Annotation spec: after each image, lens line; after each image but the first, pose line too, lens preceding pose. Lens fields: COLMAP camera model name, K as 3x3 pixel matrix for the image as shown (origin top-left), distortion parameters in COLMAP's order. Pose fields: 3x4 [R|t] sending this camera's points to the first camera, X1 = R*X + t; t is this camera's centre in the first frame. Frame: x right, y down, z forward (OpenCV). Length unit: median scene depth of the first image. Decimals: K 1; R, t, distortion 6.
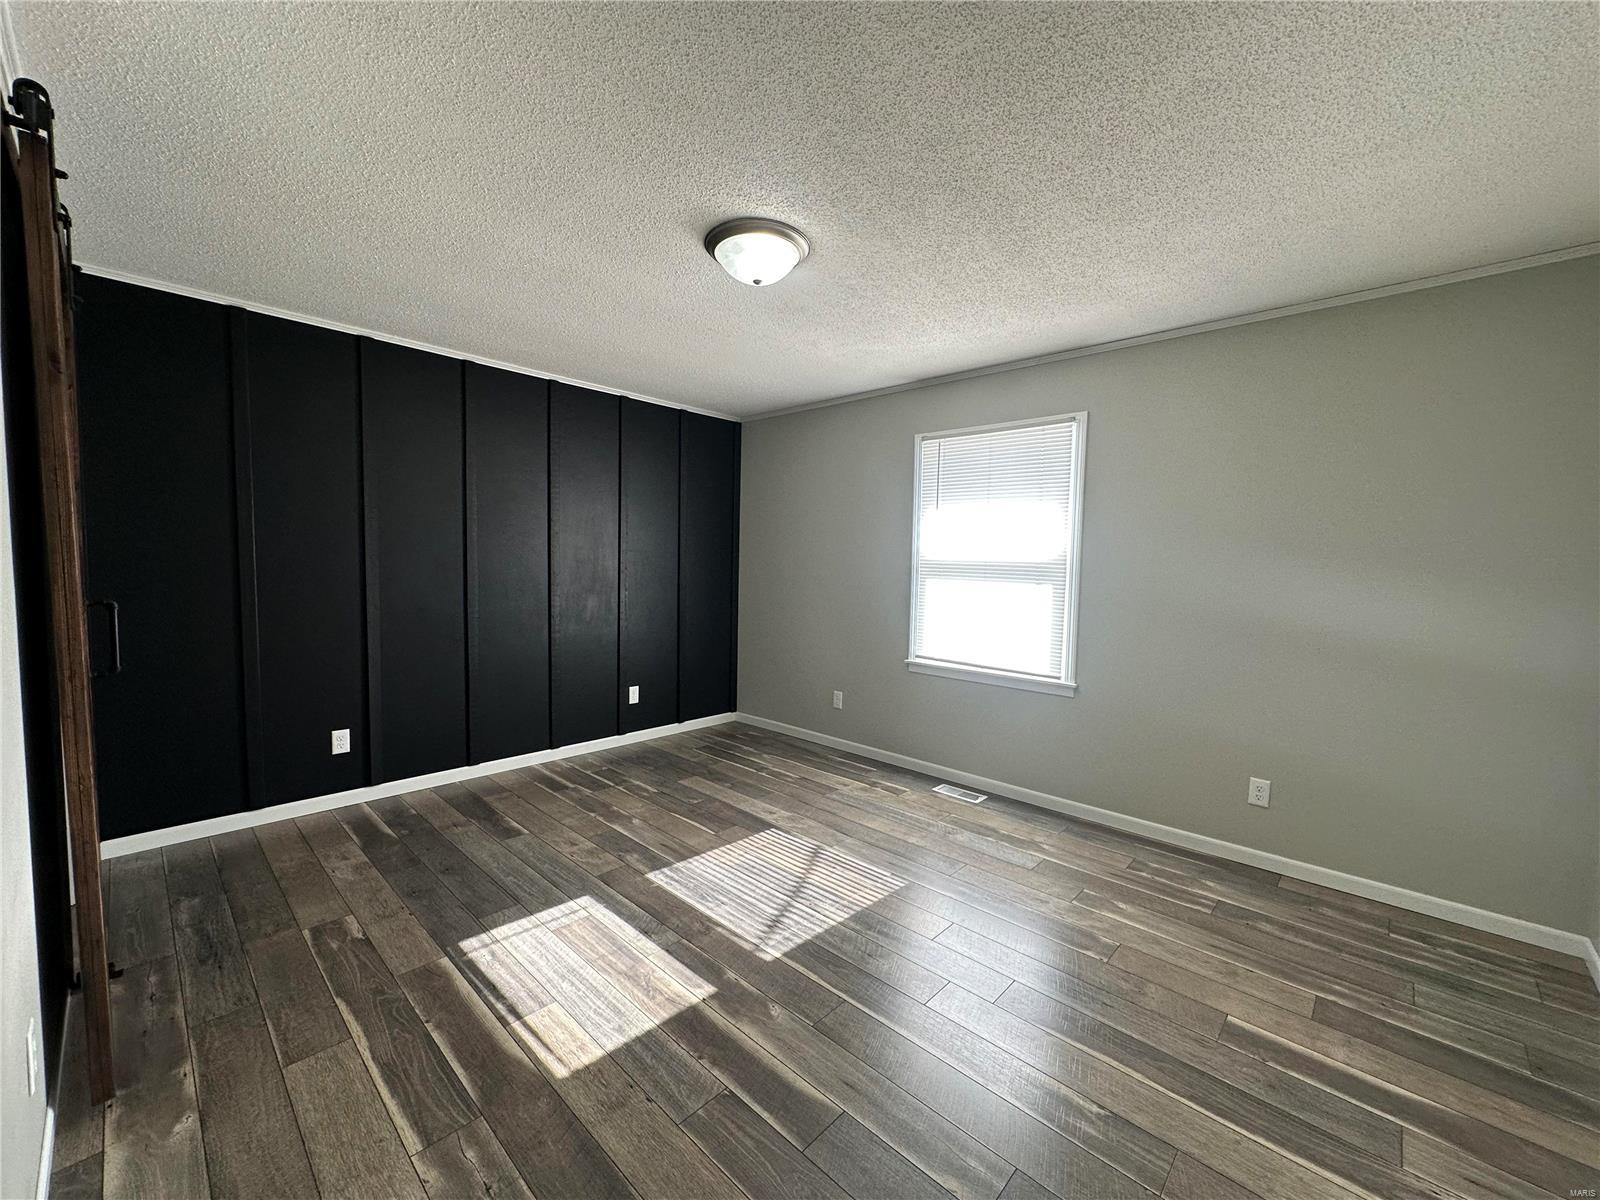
lens RADIAL K [[641.4, 0, 800.0], [0, 641.4, 600.0], [0, 0, 1]] dist [-0.001350, 0.000669]
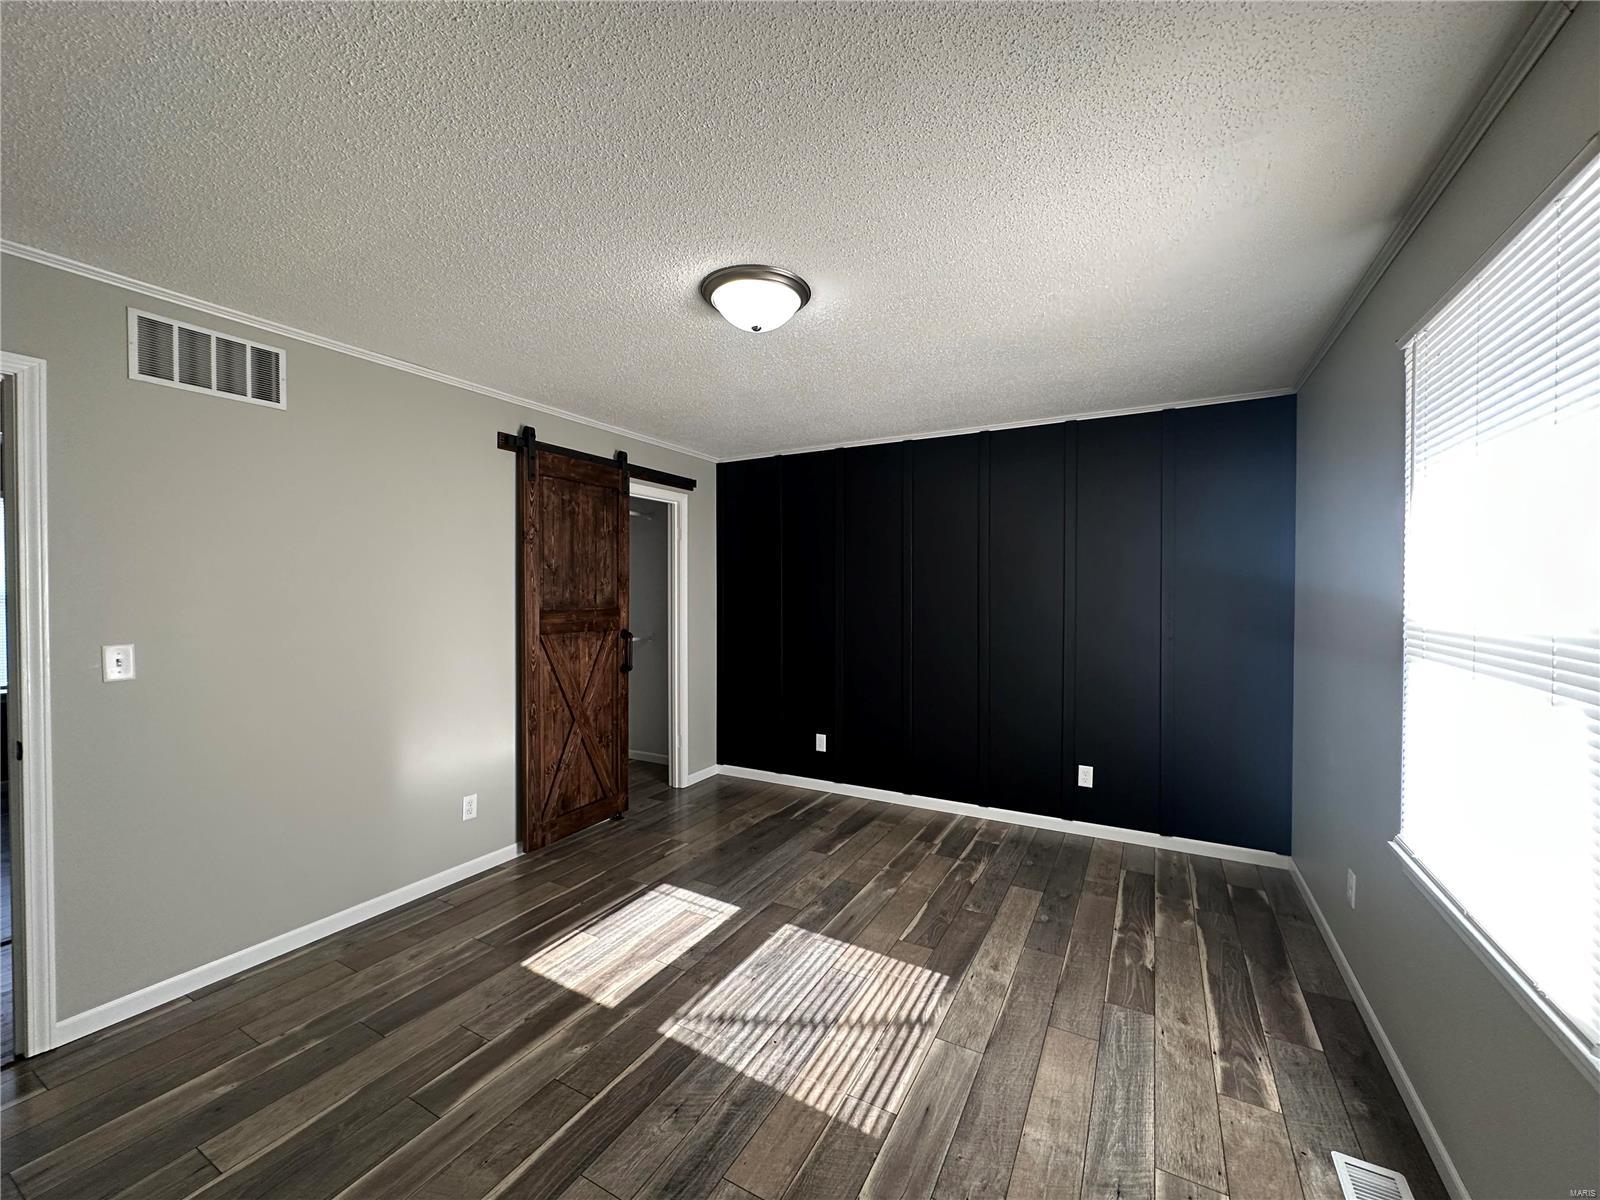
lens RADIAL K [[641.4, 0, 800.0], [0, 641.4, 600.0], [0, 0, 1]] dist [-0.001350, 0.000669]
pose [[0.245638, -0.009136, -0.969319, 0.612931], [-0.055249, 0.998198, -0.023409, -0.050900], [0.967786, 0.059304, 0.244690, 0.598595]]
